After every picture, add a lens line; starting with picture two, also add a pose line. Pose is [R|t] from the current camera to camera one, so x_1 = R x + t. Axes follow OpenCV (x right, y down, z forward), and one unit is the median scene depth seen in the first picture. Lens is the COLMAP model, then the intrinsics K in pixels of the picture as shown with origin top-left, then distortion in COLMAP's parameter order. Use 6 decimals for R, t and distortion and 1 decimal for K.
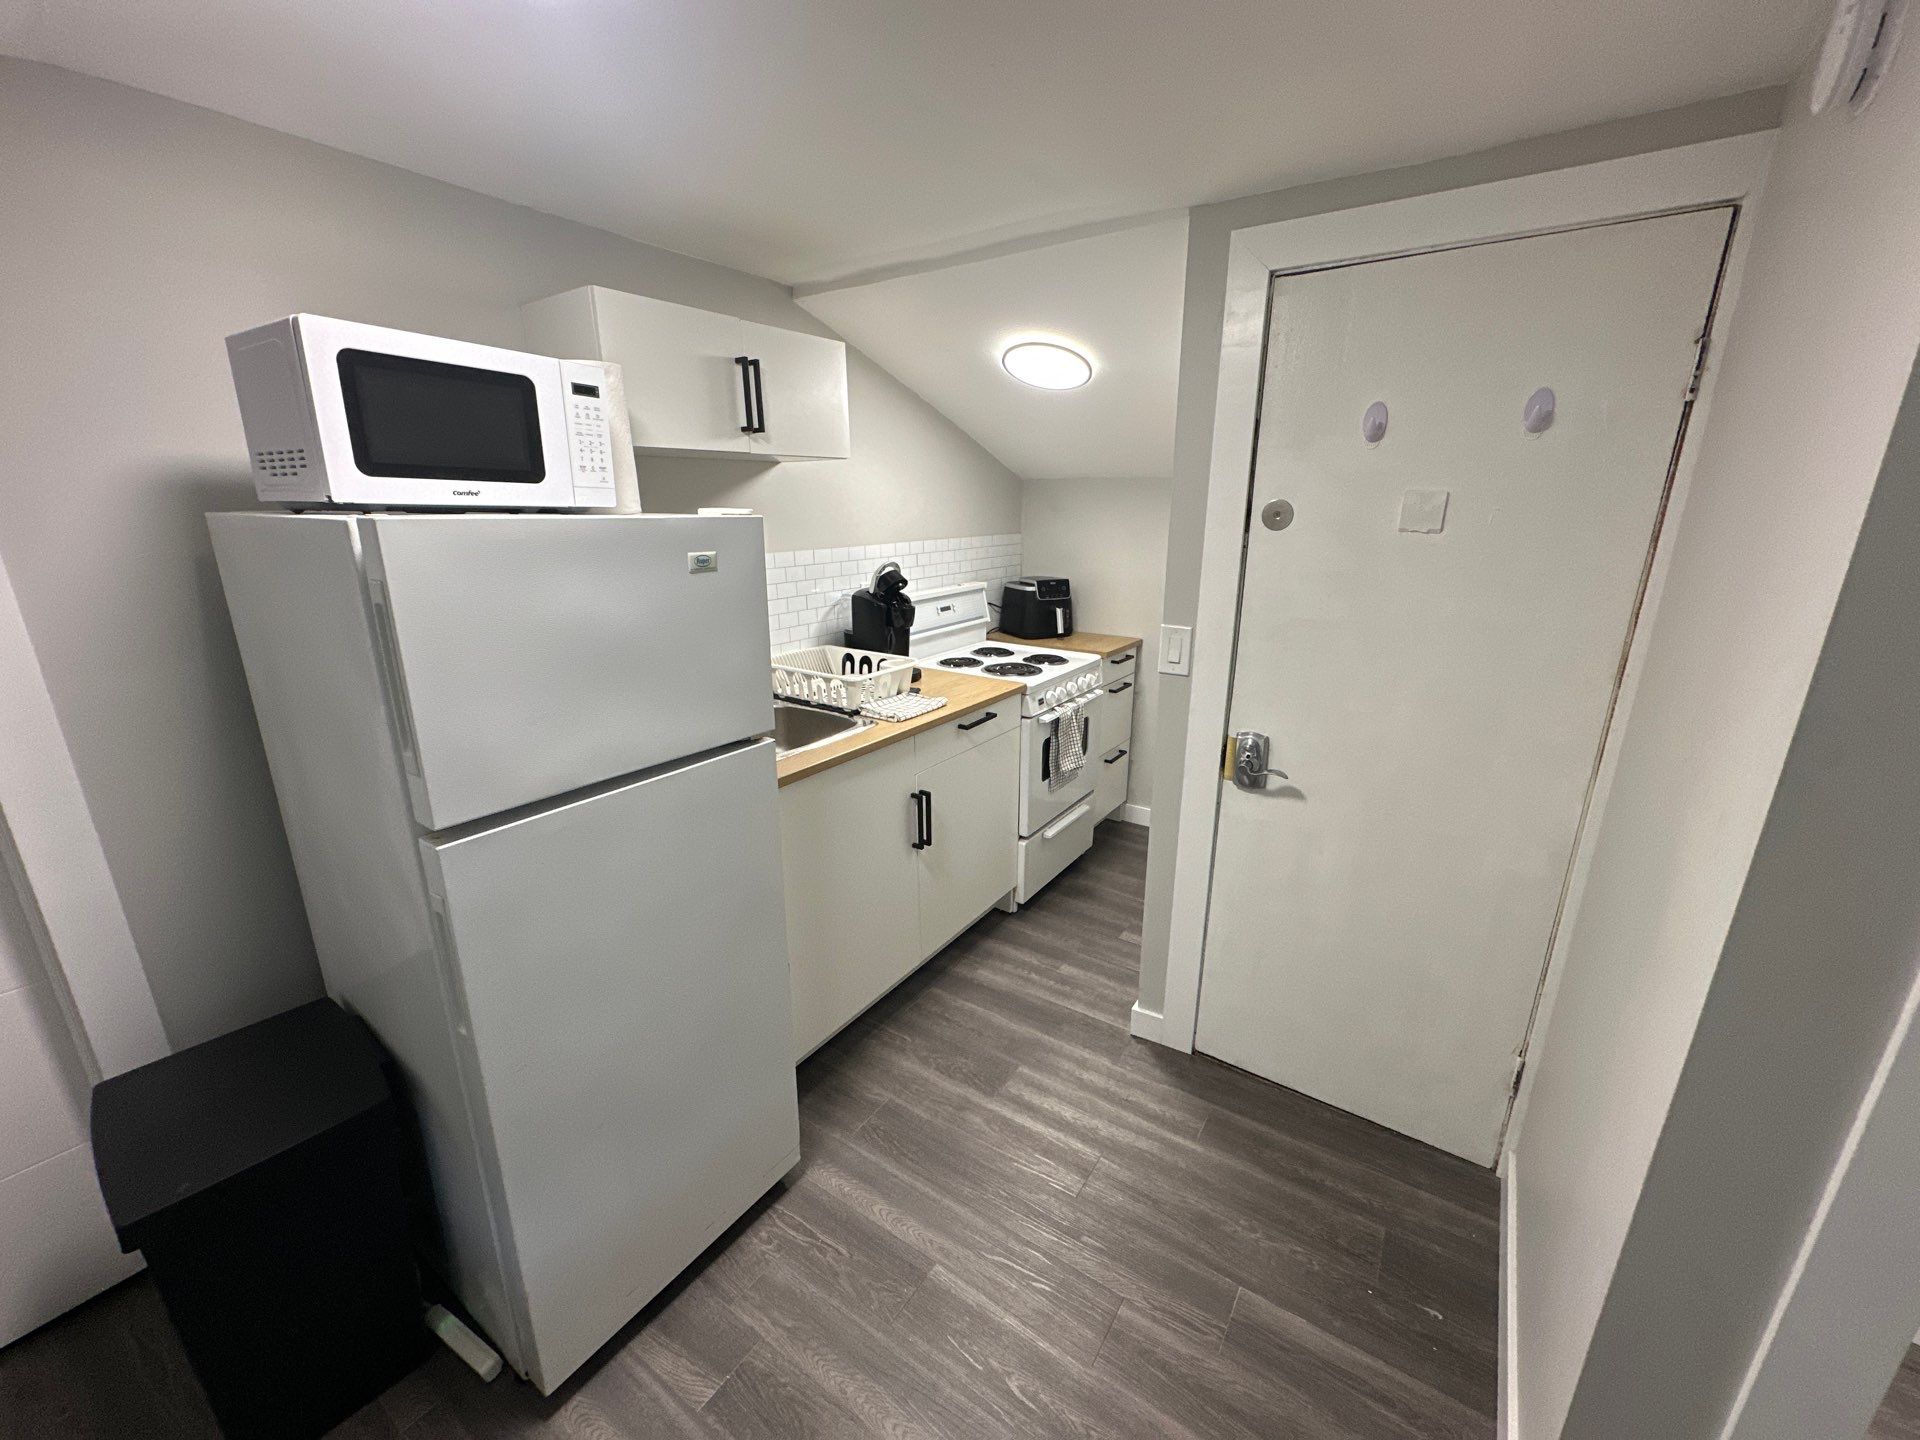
lens RADIAL K [[762.3, 0, 960.0], [0, 762.3, 720.0], [0, 0, 1]] dist [-0.003181, 0.000623]
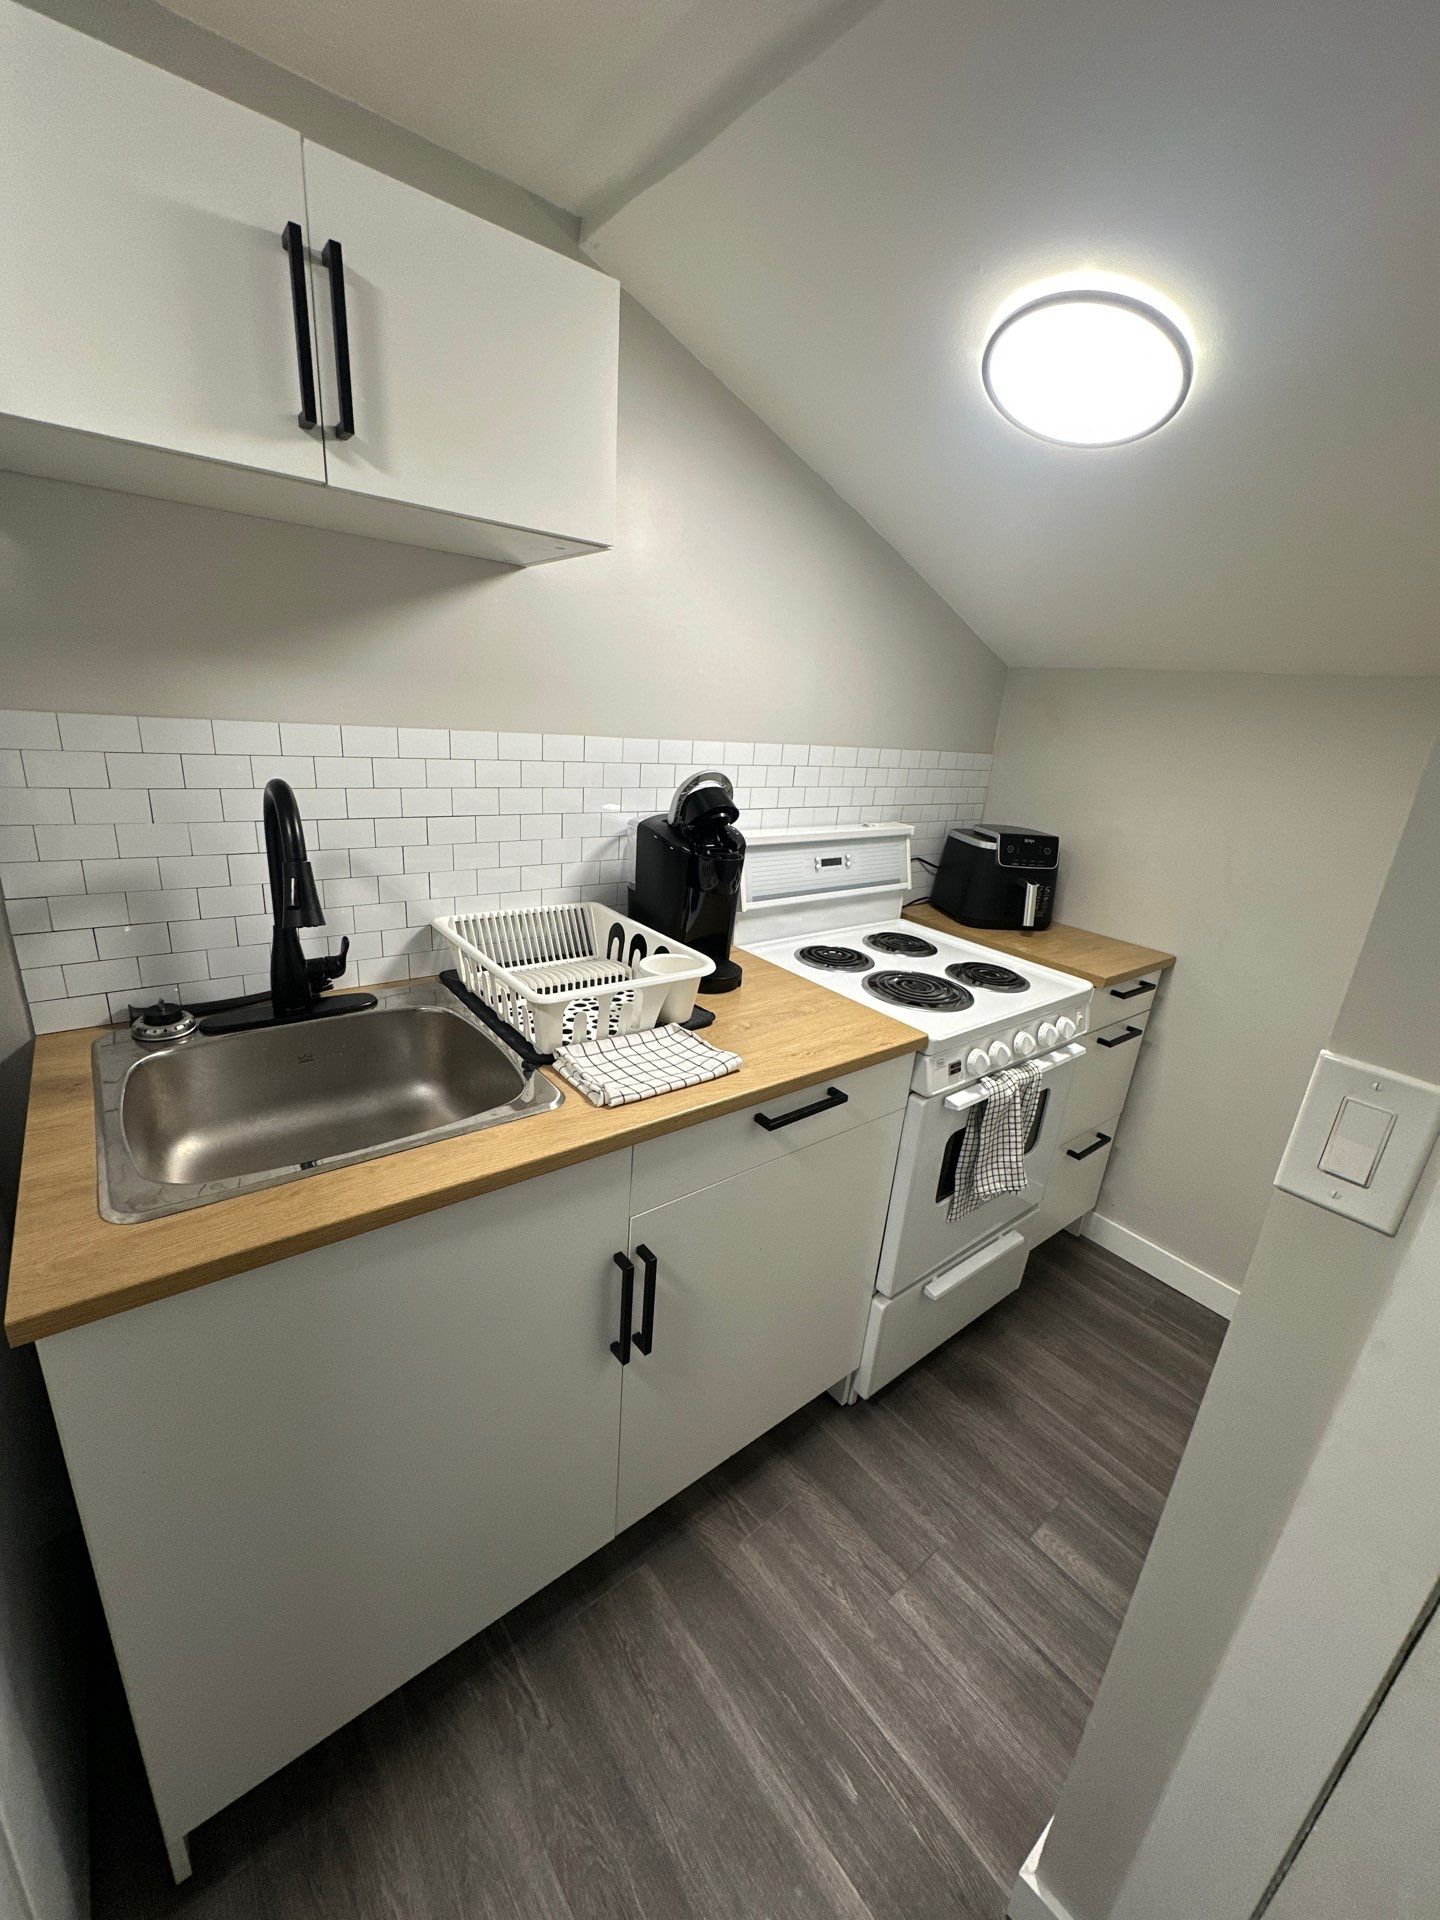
lens RADIAL K [[762.3, 0, 720.0], [0, 762.3, 960.0], [0, 0, 1]] dist [-0.003181, 0.000623]
pose [[0.952487, 0.166980, -0.254727, 0.069390], [-0.159893, 0.985946, 0.048430, -0.091695], [0.259234, -0.005400, 0.965800, 0.426217]]
